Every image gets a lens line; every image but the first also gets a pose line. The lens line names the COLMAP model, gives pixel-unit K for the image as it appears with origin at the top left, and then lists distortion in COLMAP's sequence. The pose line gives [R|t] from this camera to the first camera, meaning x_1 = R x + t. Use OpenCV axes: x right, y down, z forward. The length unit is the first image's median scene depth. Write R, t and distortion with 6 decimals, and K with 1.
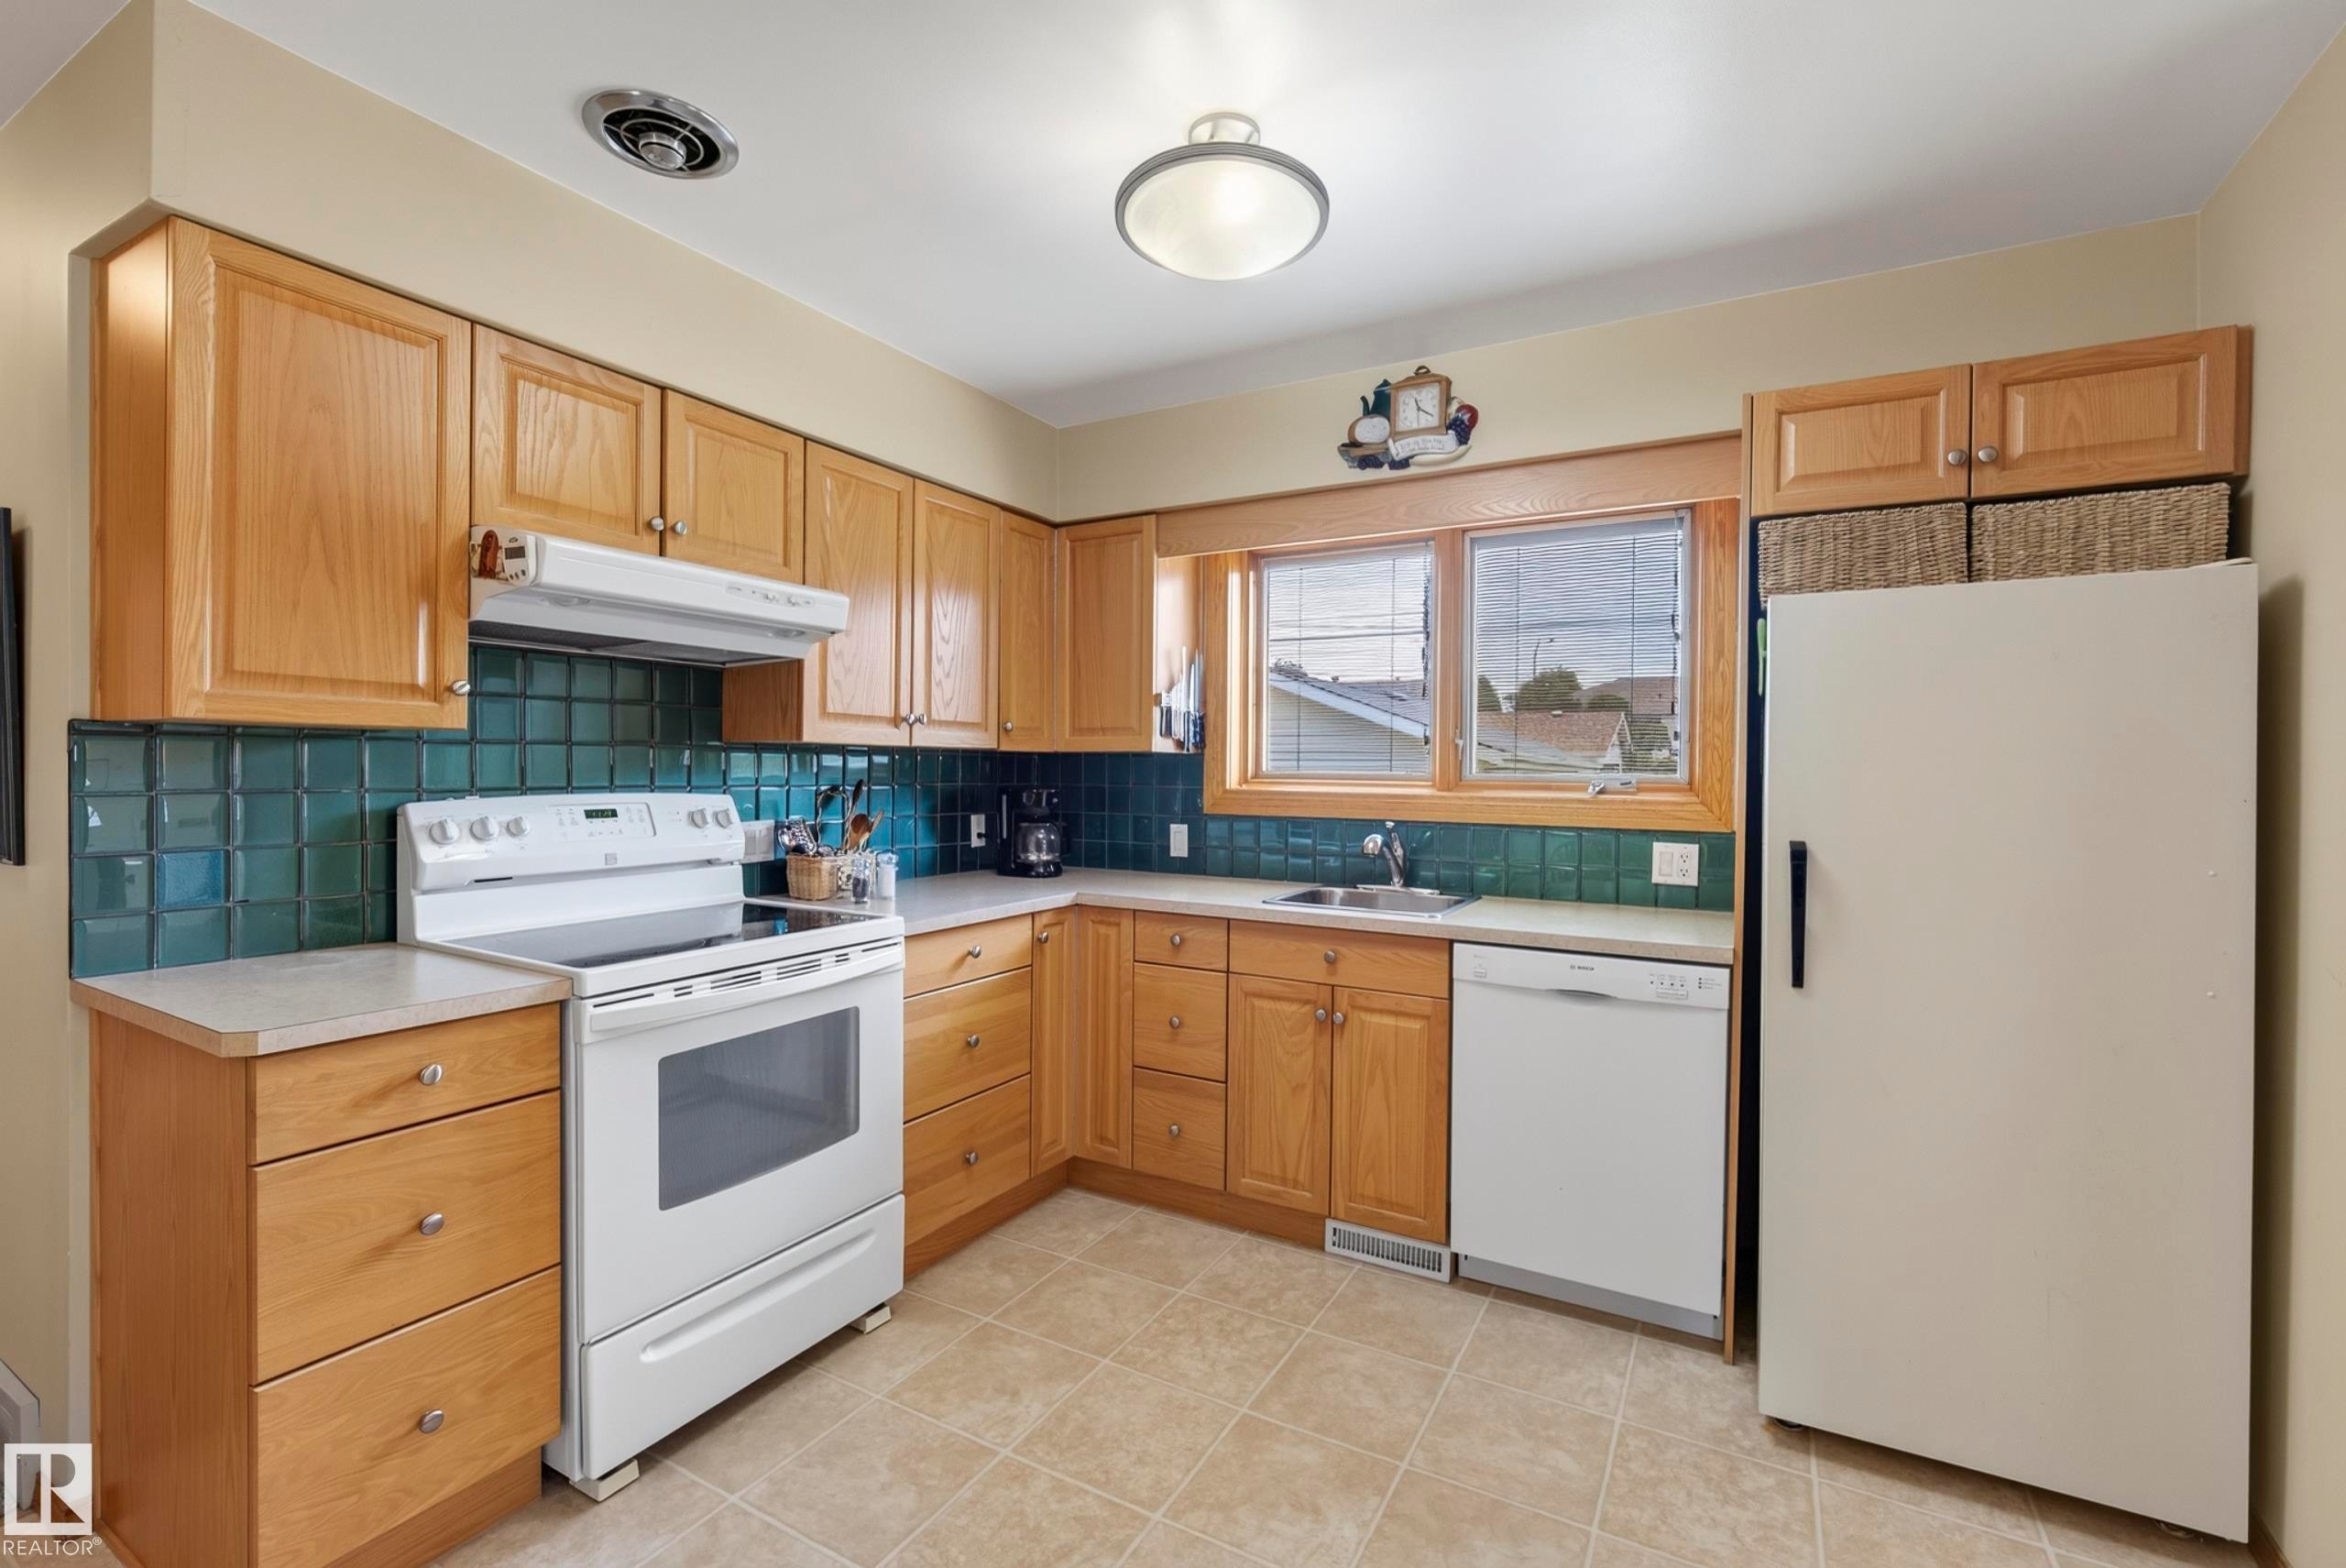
lens RADIAL K [[1018.5, 0, 1177.0], [0, 1018.5, 774.6], [0, 0, 1]] dist [-0.015329, 0.002516]
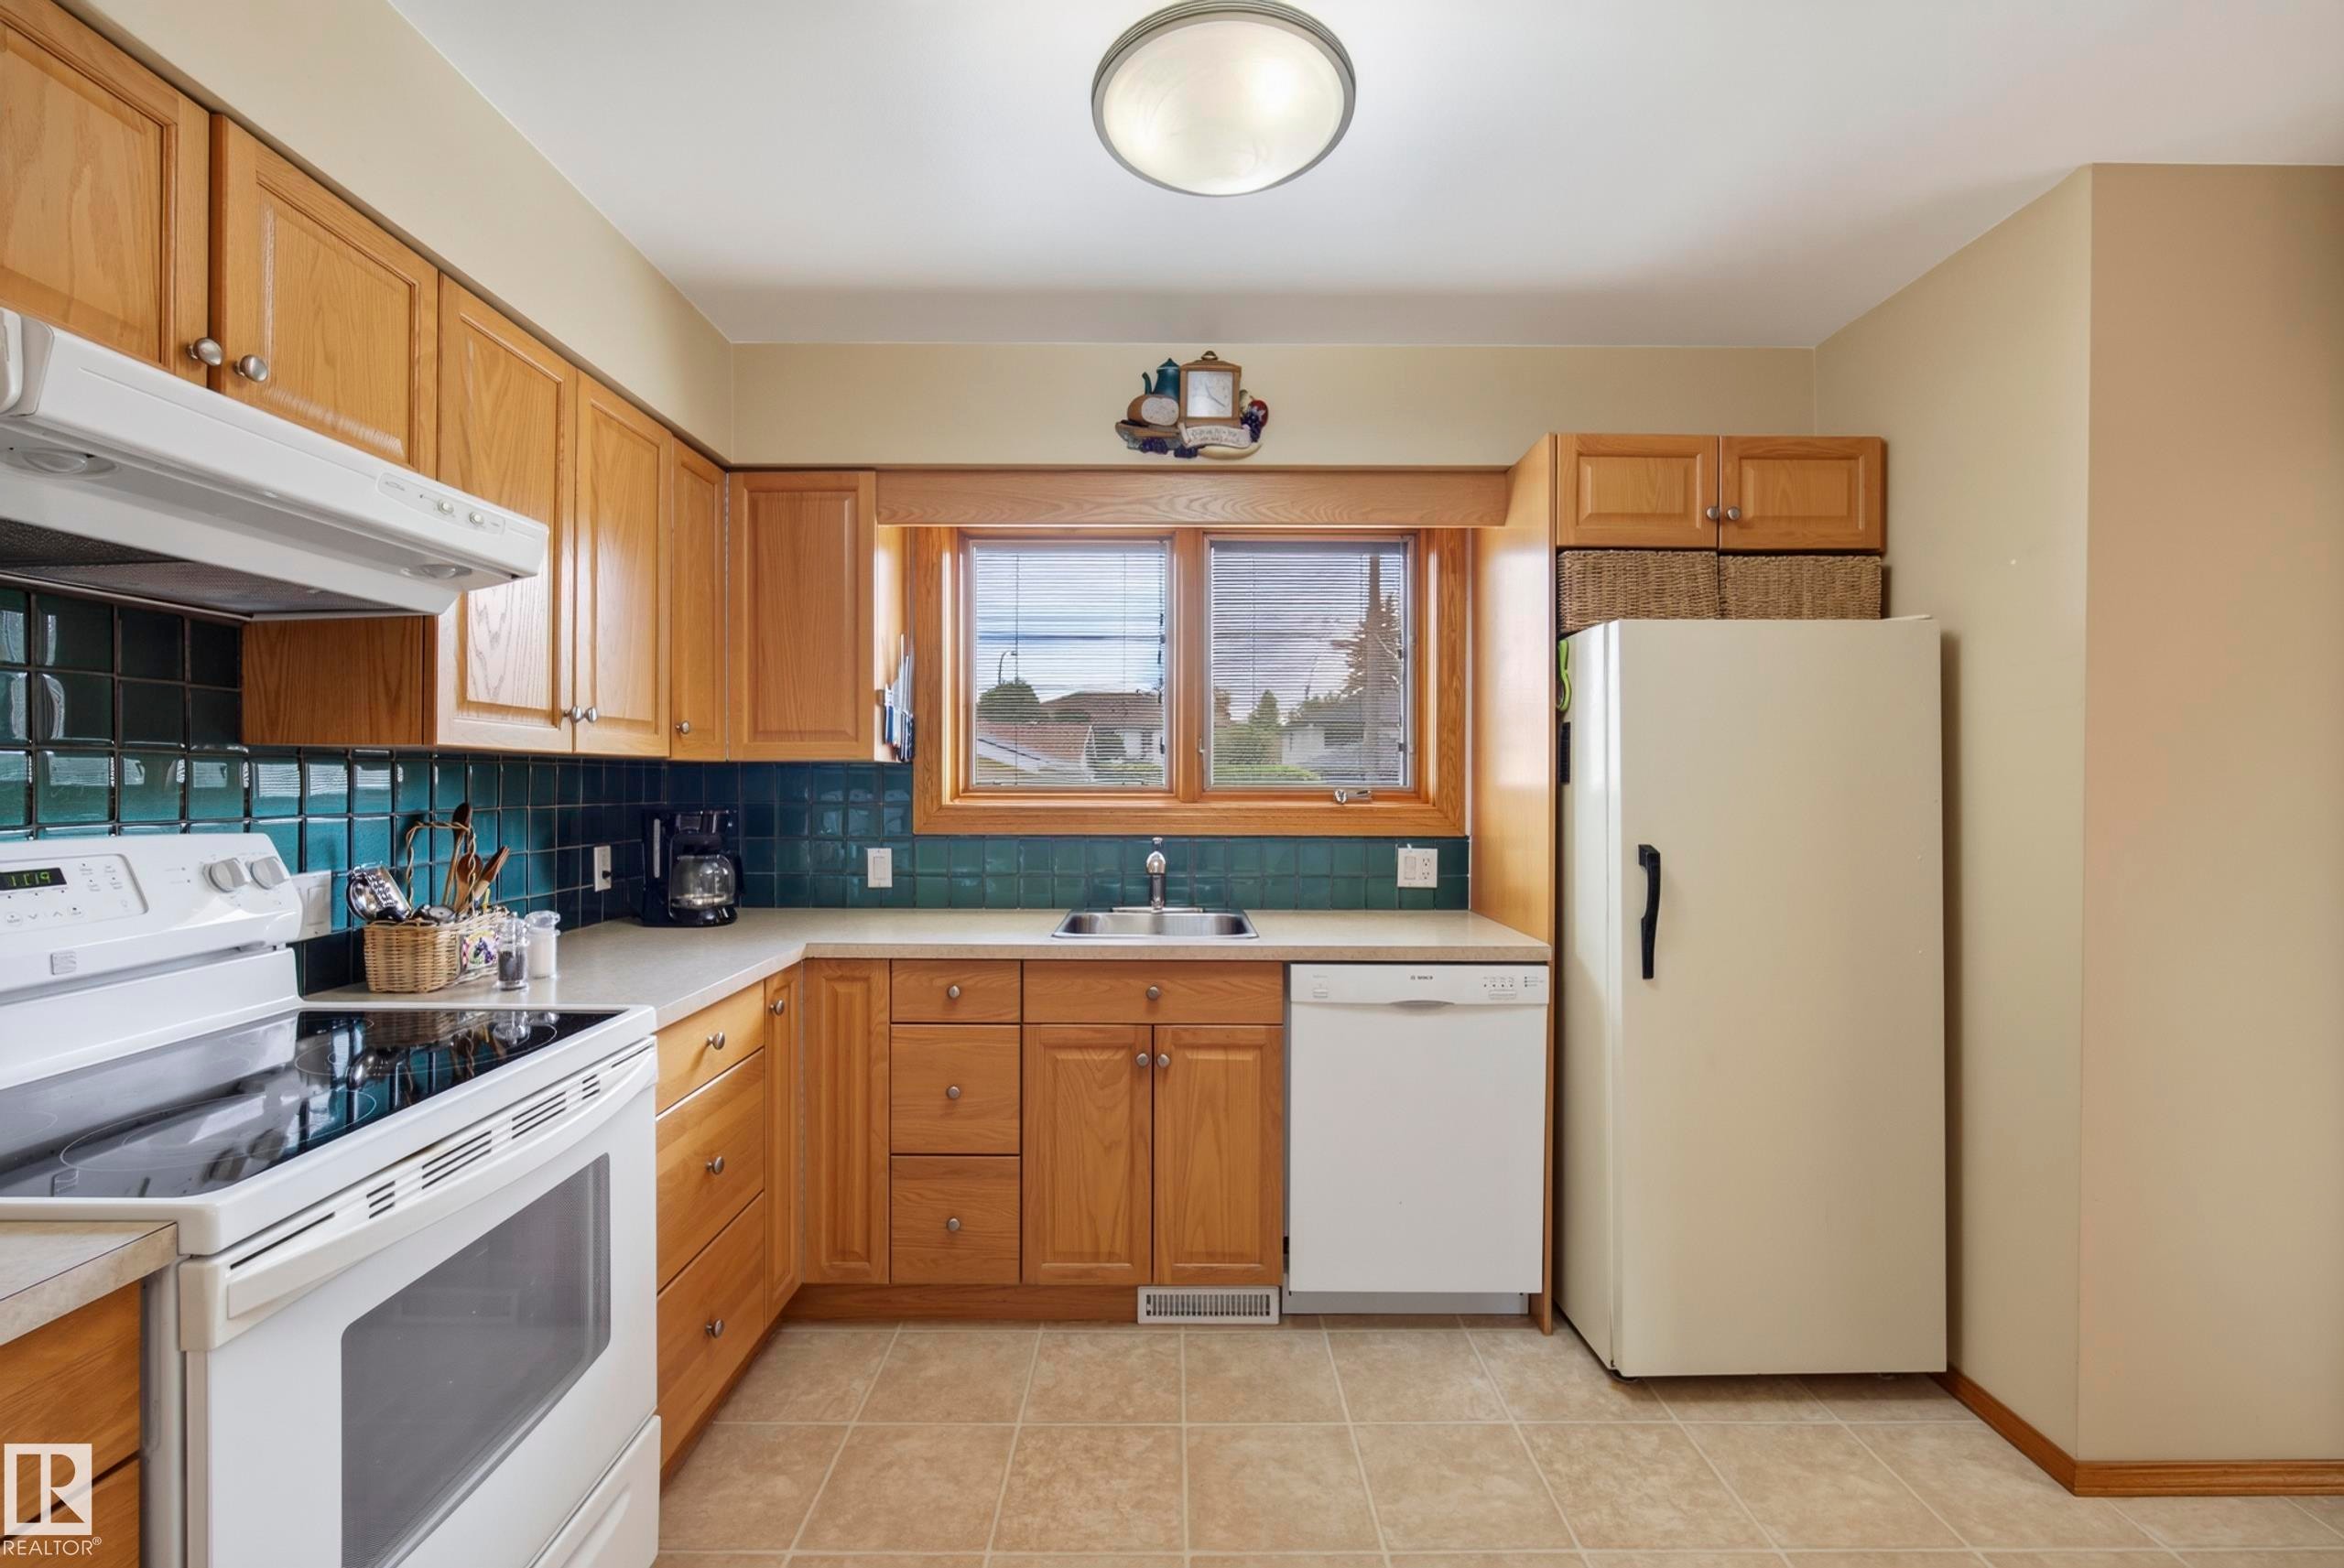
lens RADIAL K [[1017.5, 0, 1170.0], [0, 1017.5, 776.4], [0, 0, 1]] dist [-0.015329, 0.002516]
pose [[0.868040, -0.006293, 0.496455, -0.277204], [0.009178, 0.999952, -0.003372, -0.006892], [-0.496410, 0.007483, 0.868056, 0.220936]]
